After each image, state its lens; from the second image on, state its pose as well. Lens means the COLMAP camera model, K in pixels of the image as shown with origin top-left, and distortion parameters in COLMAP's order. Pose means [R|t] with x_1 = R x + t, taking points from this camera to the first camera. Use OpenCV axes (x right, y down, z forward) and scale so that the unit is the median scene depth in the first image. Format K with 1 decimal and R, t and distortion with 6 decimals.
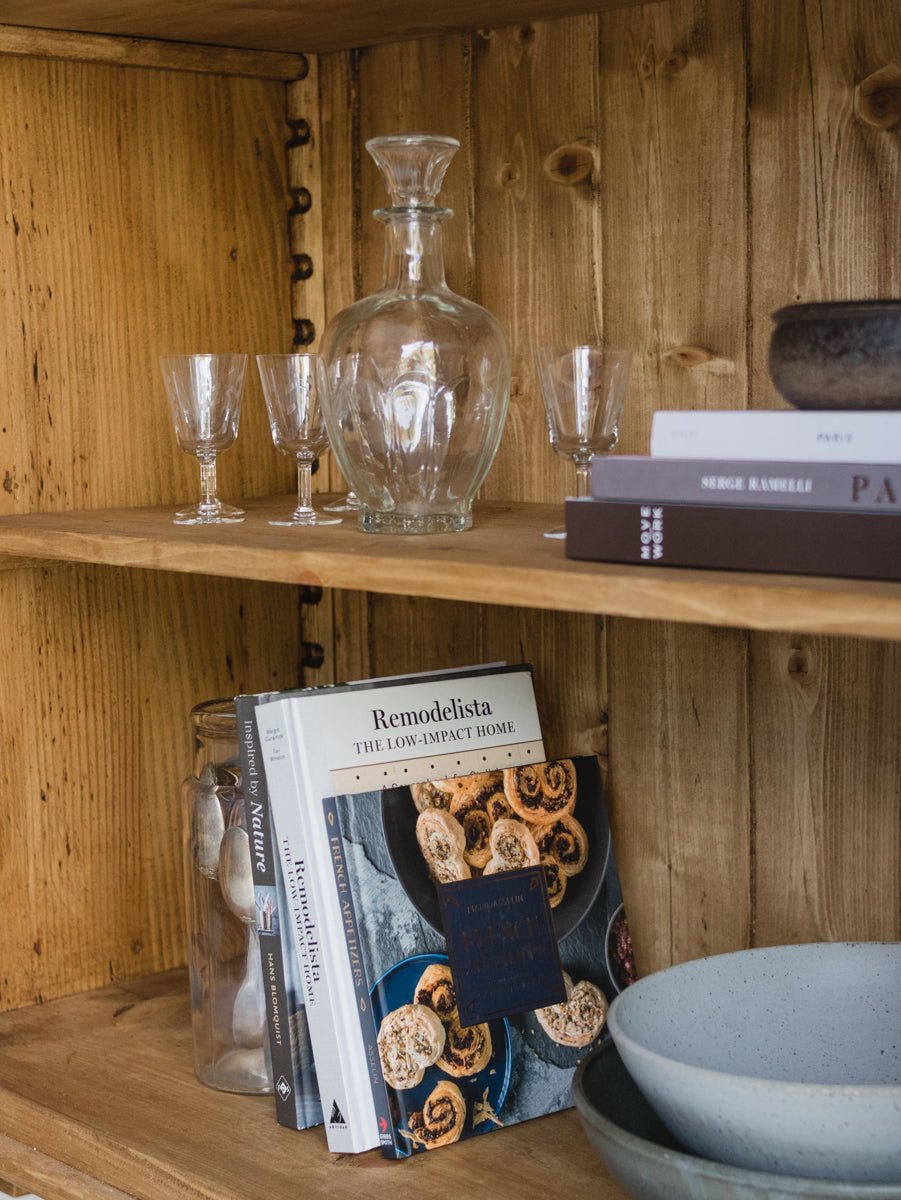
lens RADIAL K [[2175.0, 0, 444.9], [0, 2175.0, 592.1], [0, 0, 1]] dist [0.005733, 0.000000]
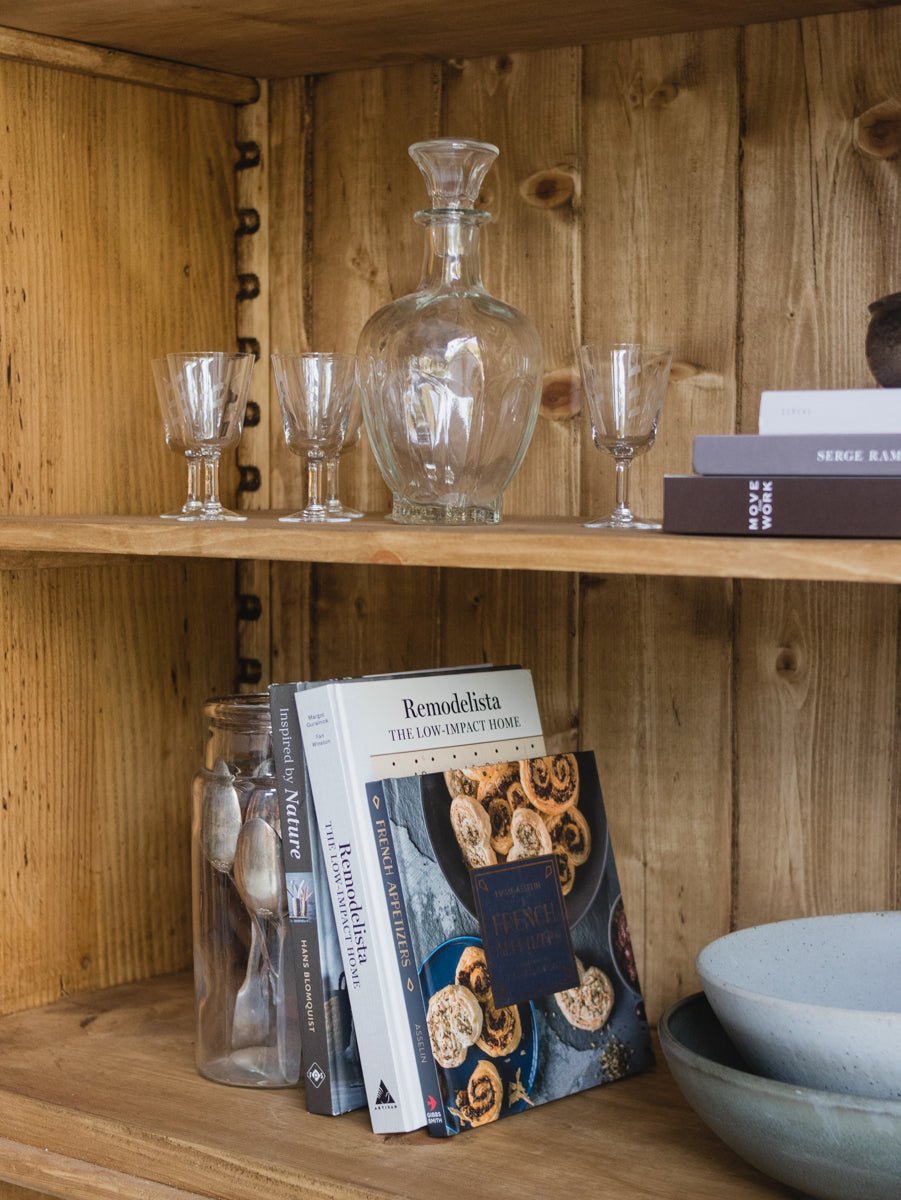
lens RADIAL K [[2175.0, 0, 451.4], [0, 2175.0, 592.1], [0, 0, 1]] dist [0.005733, 0.000000]
pose [[0.983718, 0.013250, 0.179228, -0.184754], [-0.004267, 0.998719, -0.050416, 0.052646], [-0.179667, 0.048830, 0.982515, -0.007796]]
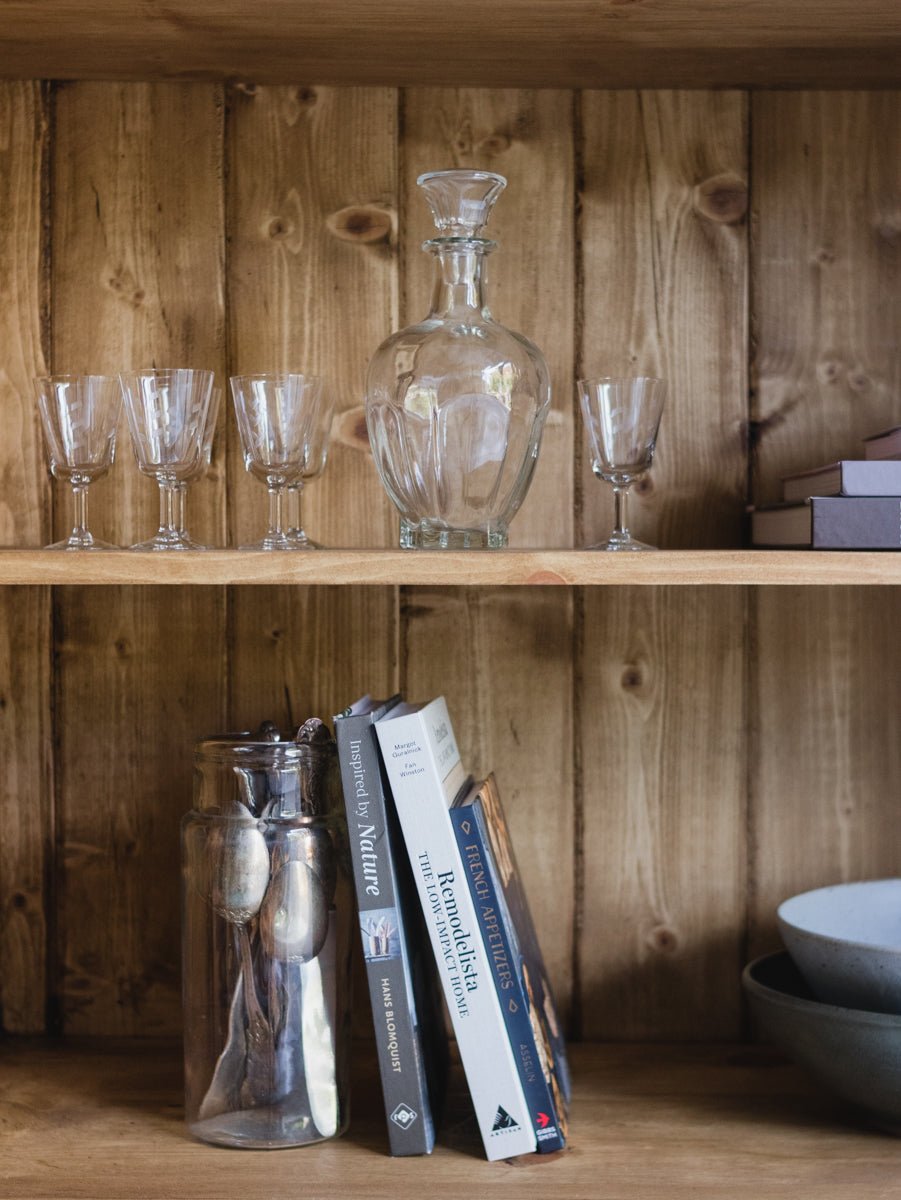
lens RADIAL K [[2175.0, 0, 460.9], [0, 2175.0, 593.9], [0, 0, 1]] dist [0.005733, 0.000000]
pose [[0.683460, 0.001844, 0.729985, -0.726068], [0.063022, 0.996114, -0.061521, 0.053403], [-0.727262, 0.088052, 0.680688, 0.280629]]
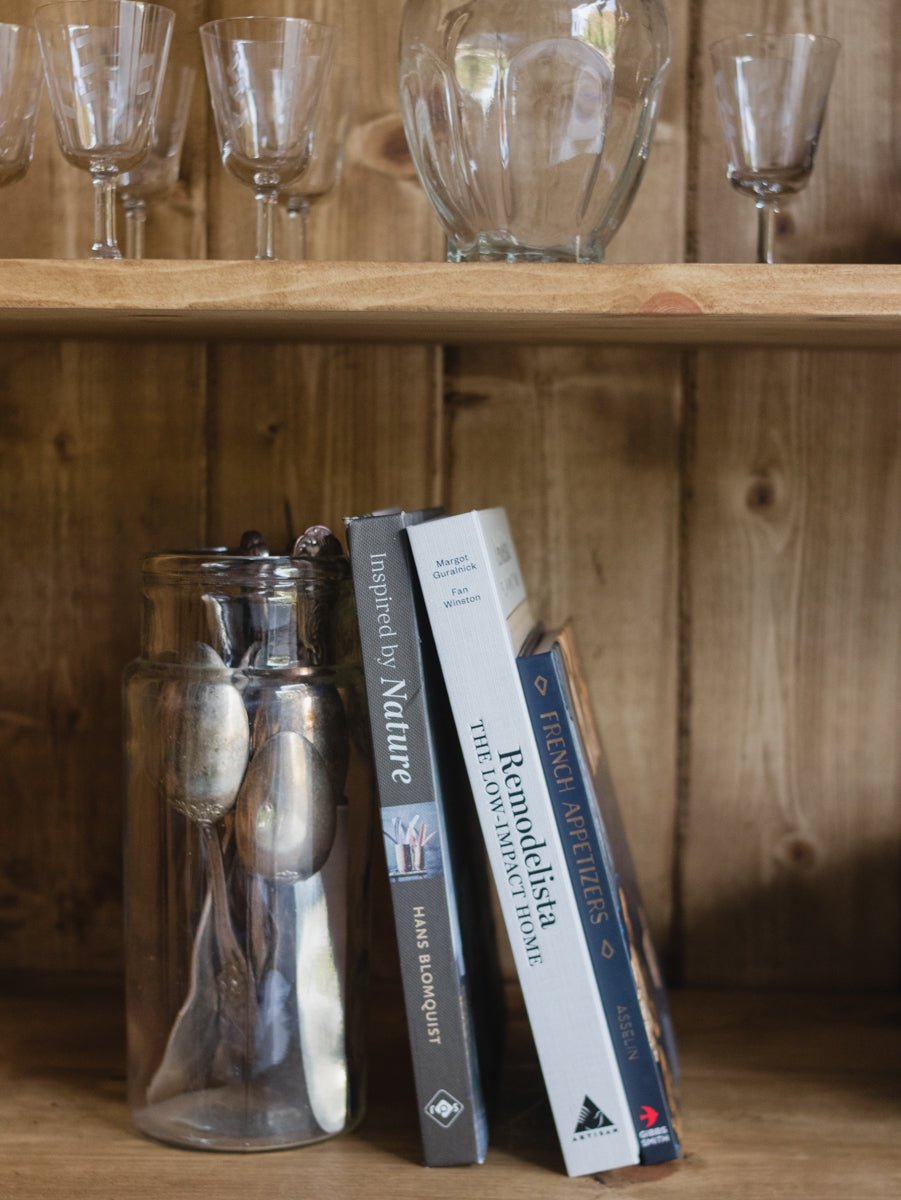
lens RADIAL K [[2175.0, 0, 455.3], [0, 2175.0, 599.0], [0, 0, 1]] dist [0.005733, 0.000000]
pose [[0.696467, -0.024244, 0.717179, -0.511526], [0.051242, 0.998558, -0.016007, 0.079679], [-0.715757, 0.047898, 0.696705, 0.500692]]
